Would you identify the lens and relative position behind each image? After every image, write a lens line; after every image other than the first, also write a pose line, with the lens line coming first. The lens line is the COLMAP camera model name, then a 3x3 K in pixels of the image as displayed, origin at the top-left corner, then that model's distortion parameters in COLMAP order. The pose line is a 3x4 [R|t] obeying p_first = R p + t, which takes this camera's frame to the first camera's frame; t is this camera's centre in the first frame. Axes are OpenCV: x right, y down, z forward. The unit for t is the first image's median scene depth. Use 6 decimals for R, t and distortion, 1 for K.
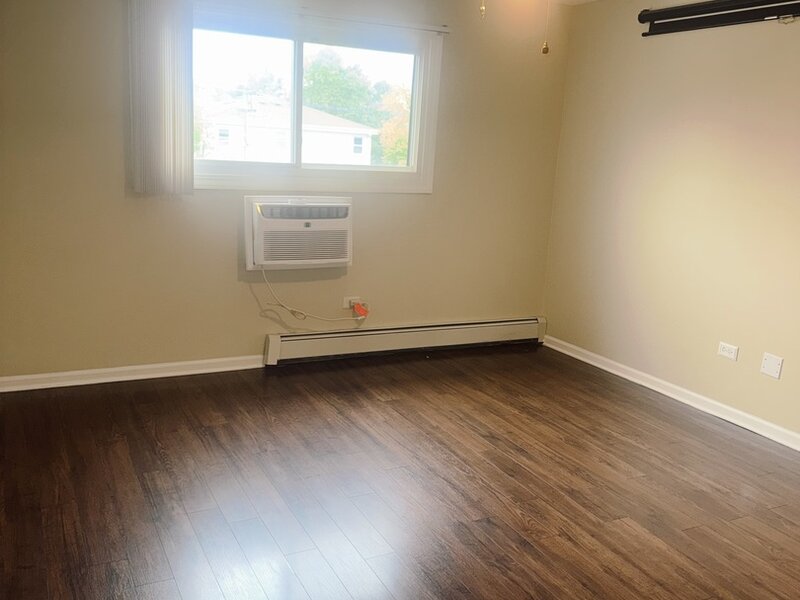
lens RADIAL K [[748.0, 0, 400.0], [0, 748.0, 300.0], [0, 0, 1]] dist [0.313132, -1.015506]
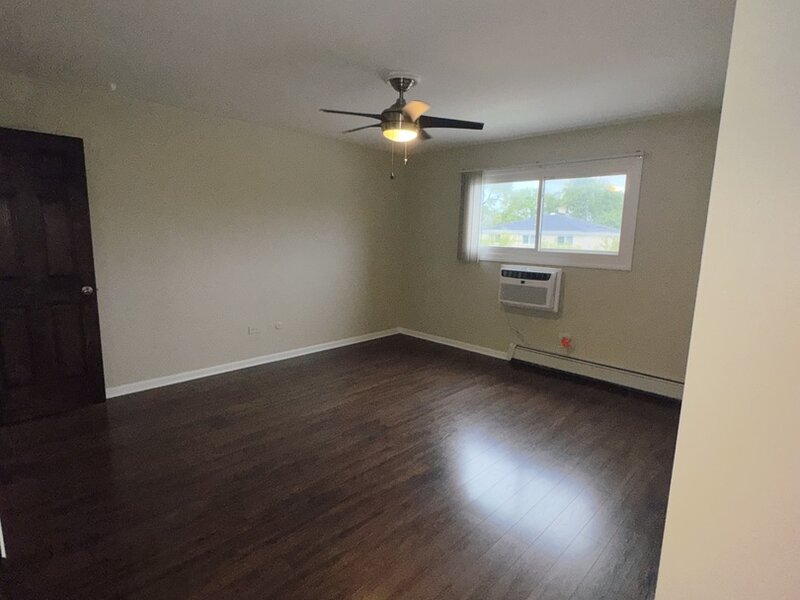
lens RADIAL K [[430.7, 0, 400.0], [0, 430.7, 300.0], [0, 0, 1]] dist [-0.000232, 0.000010]
pose [[0.321162, 0.105443, -0.941136, 0.710663], [-0.202139, 0.978513, 0.040651, -0.042264], [0.925200, 0.177185, 0.335575, 0.409391]]
